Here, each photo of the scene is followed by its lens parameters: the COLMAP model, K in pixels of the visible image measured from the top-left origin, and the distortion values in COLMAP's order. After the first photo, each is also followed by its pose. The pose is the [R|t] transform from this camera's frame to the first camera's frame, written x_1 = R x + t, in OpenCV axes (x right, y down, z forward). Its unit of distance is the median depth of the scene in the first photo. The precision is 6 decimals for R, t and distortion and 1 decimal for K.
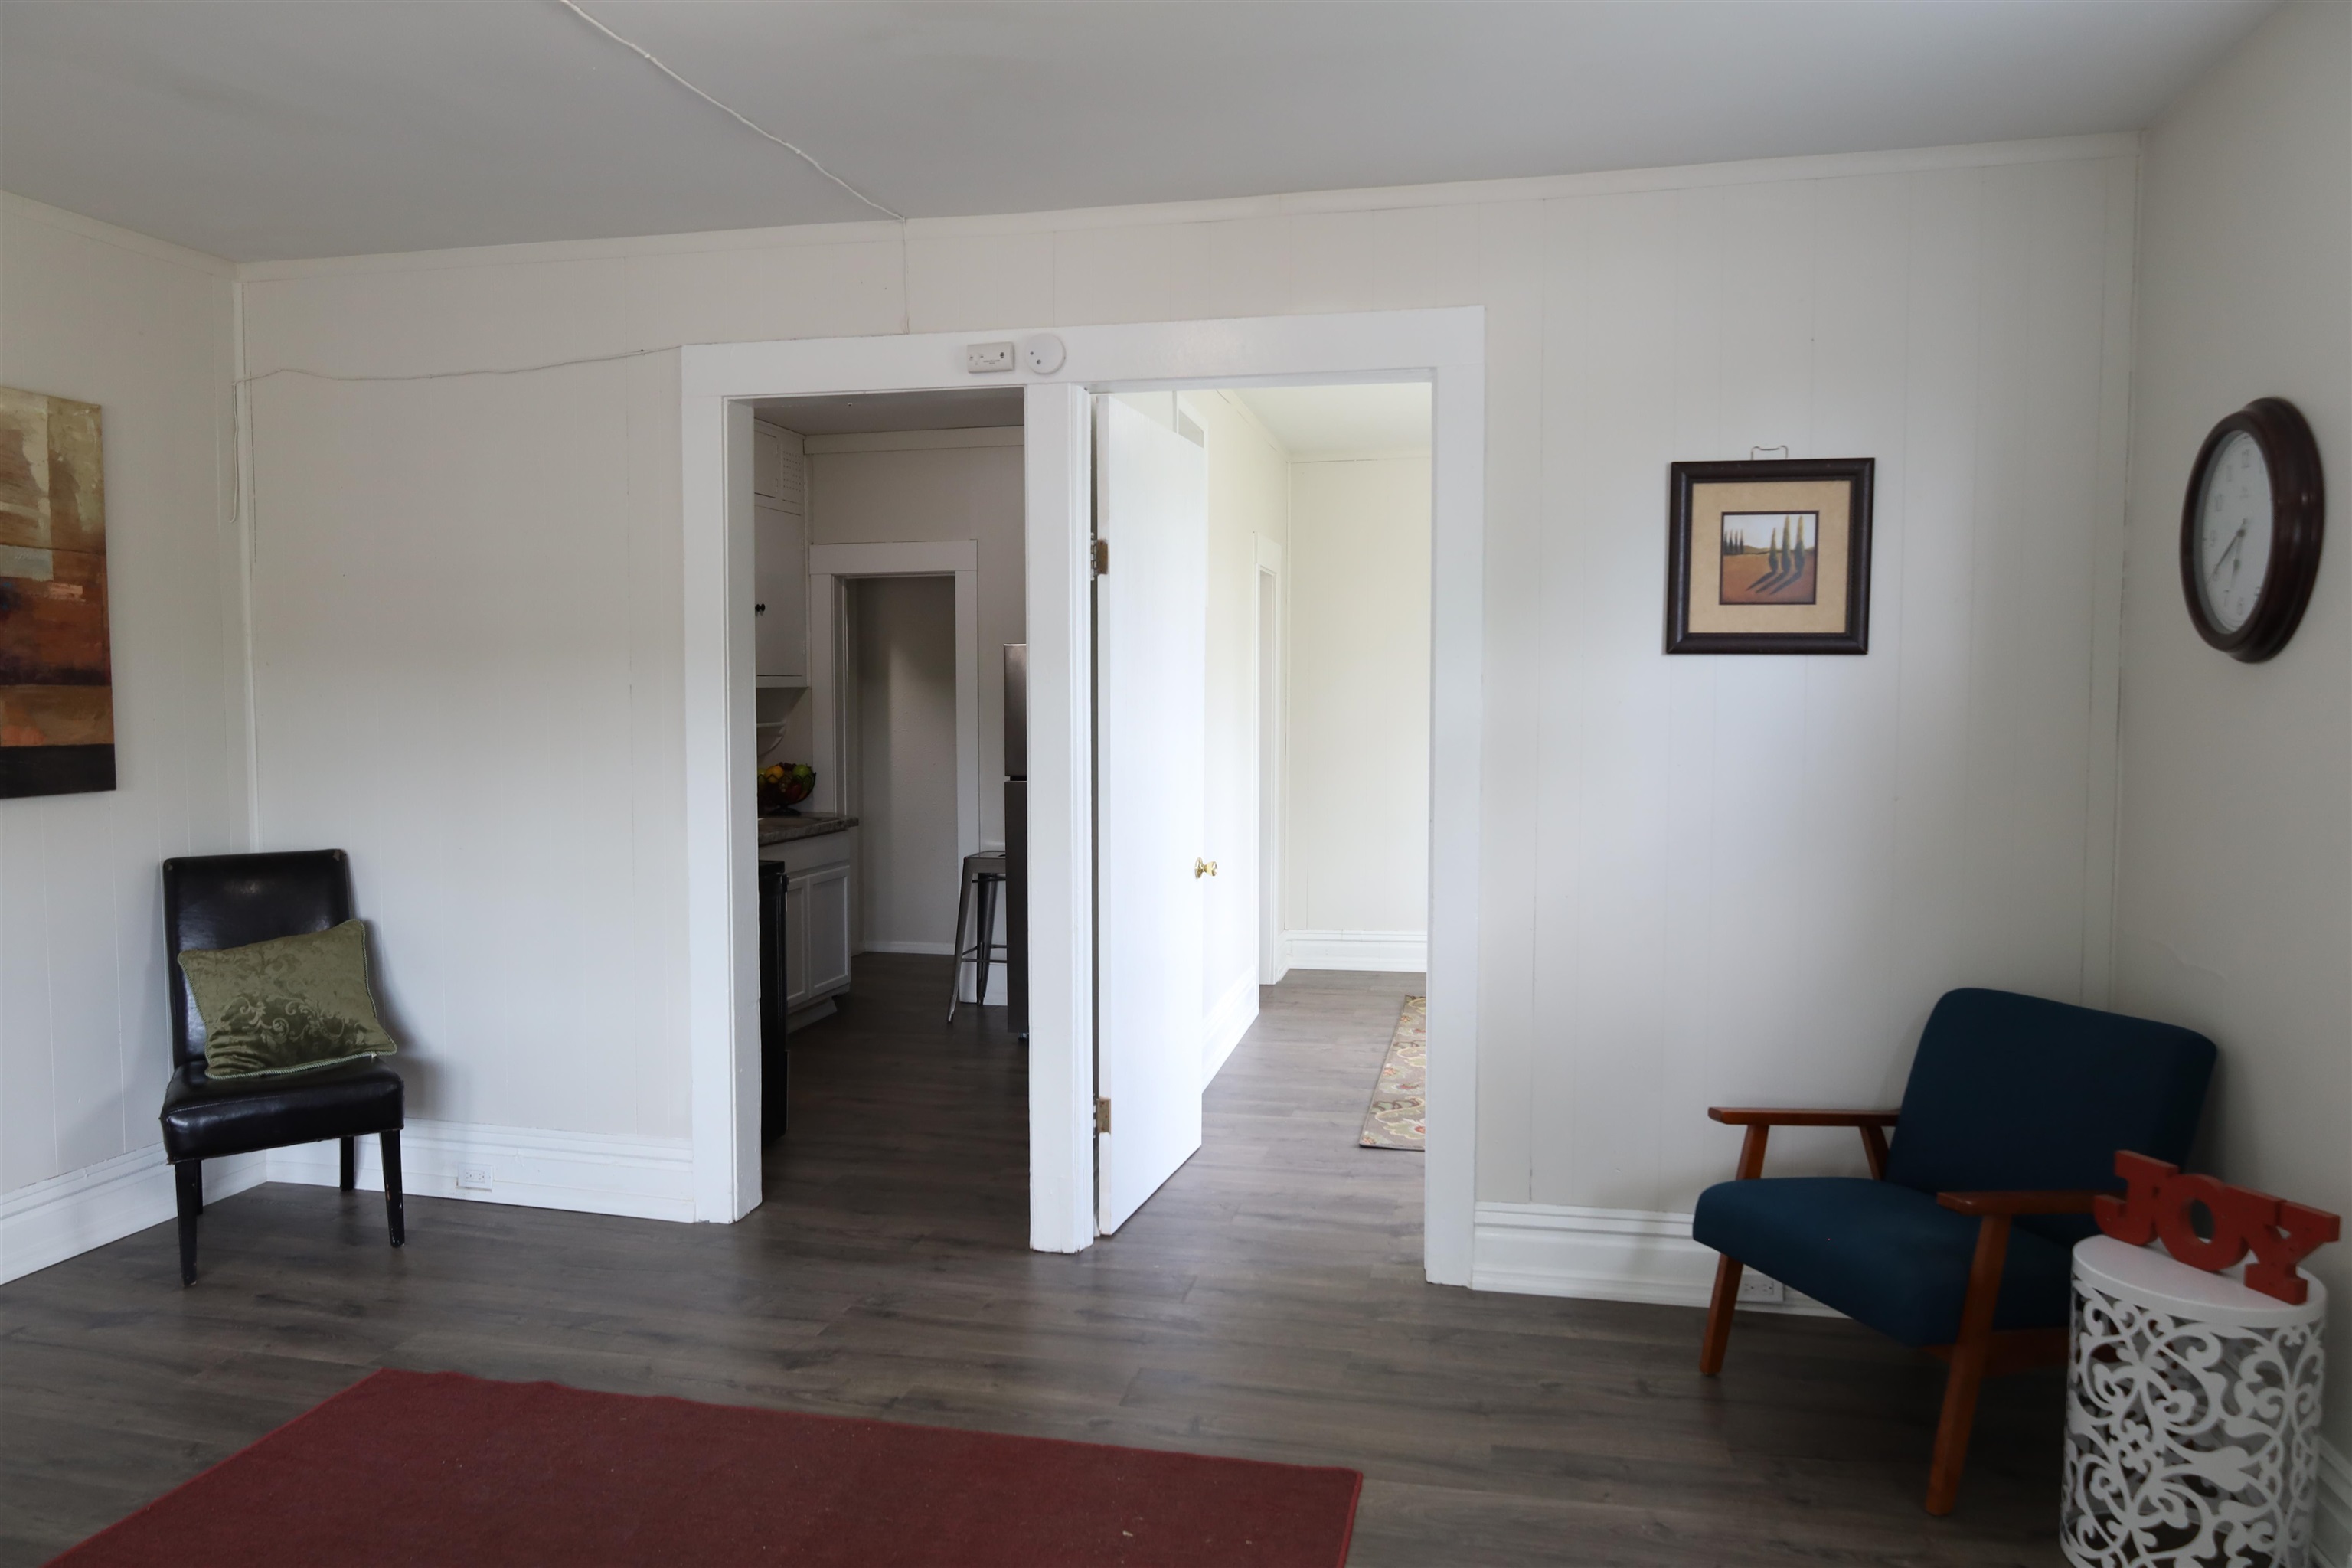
lens RADIAL K [[1602.2, 0, 1180.0], [0, 1602.2, 797.5], [0, 0, 1]] dist [-0.012343, -0.000157]
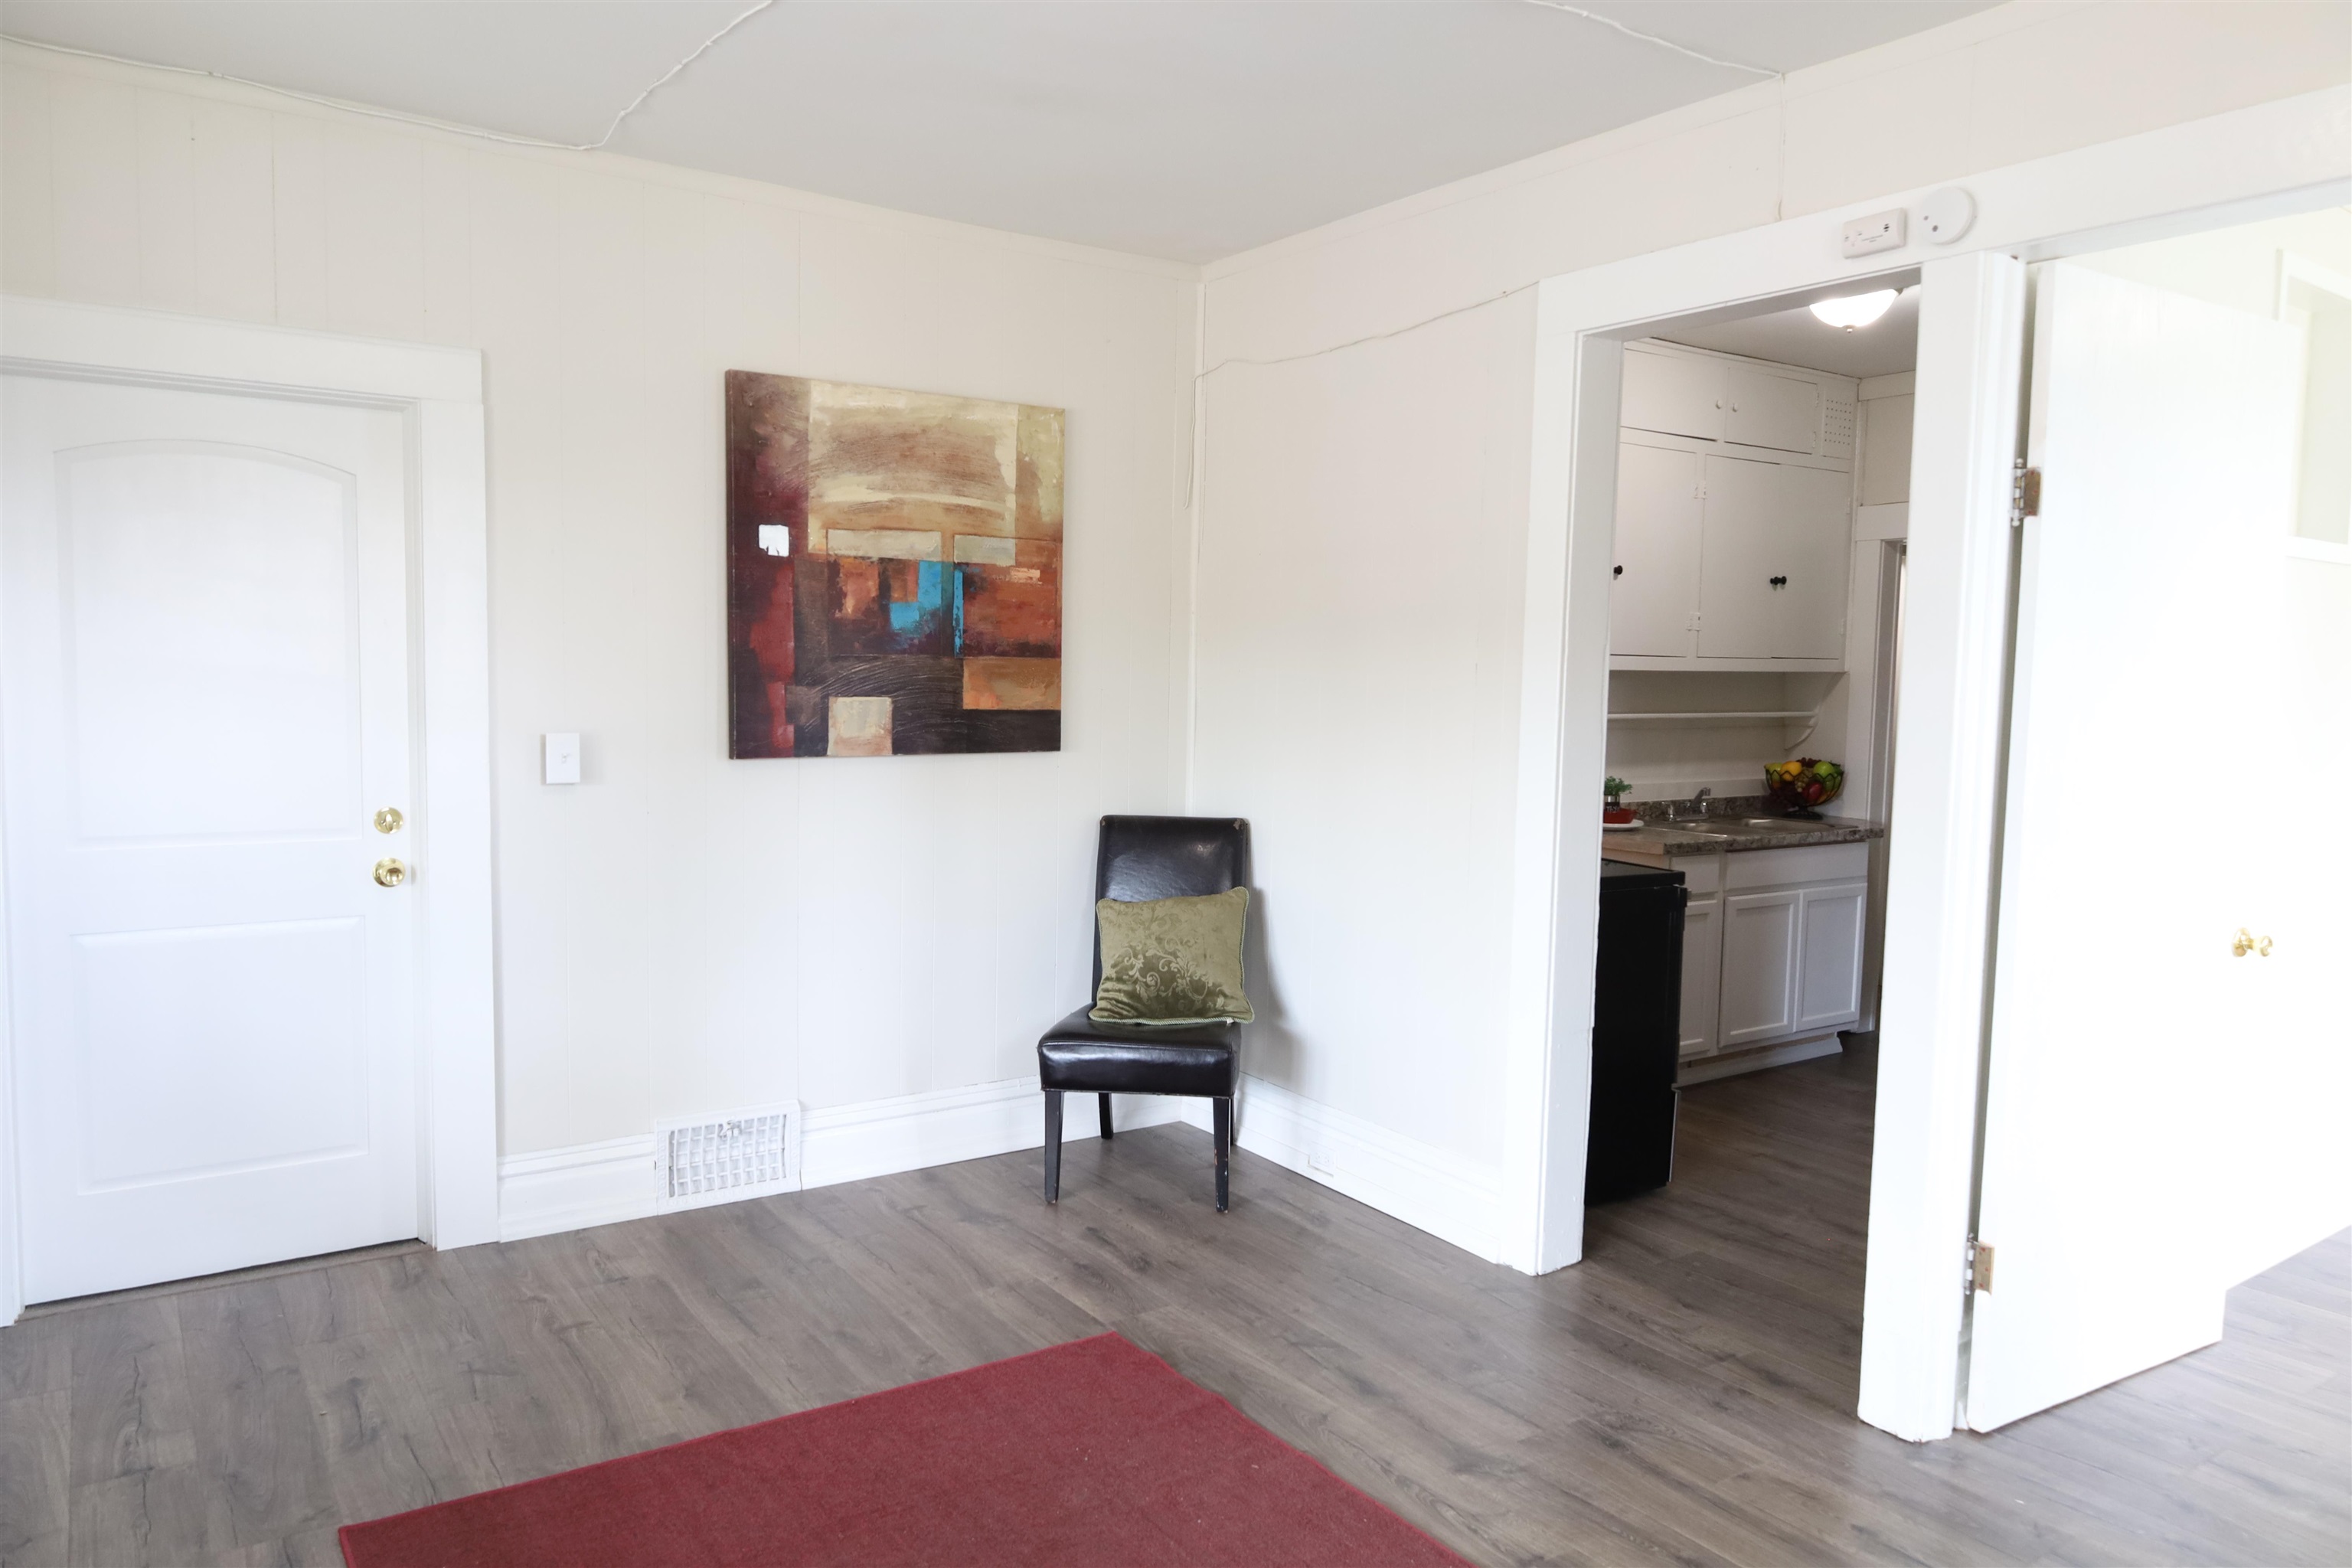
lens RADIAL K [[1602.2, 0, 1168.6], [0, 1602.2, 795.8], [0, 0, 1]] dist [-0.012343, -0.000157]
pose [[0.731847, 0.067576, -0.678110, 0.161978], [-0.061570, 0.997558, 0.032961, -0.015401], [0.678682, 0.017629, 0.734221, 0.224476]]
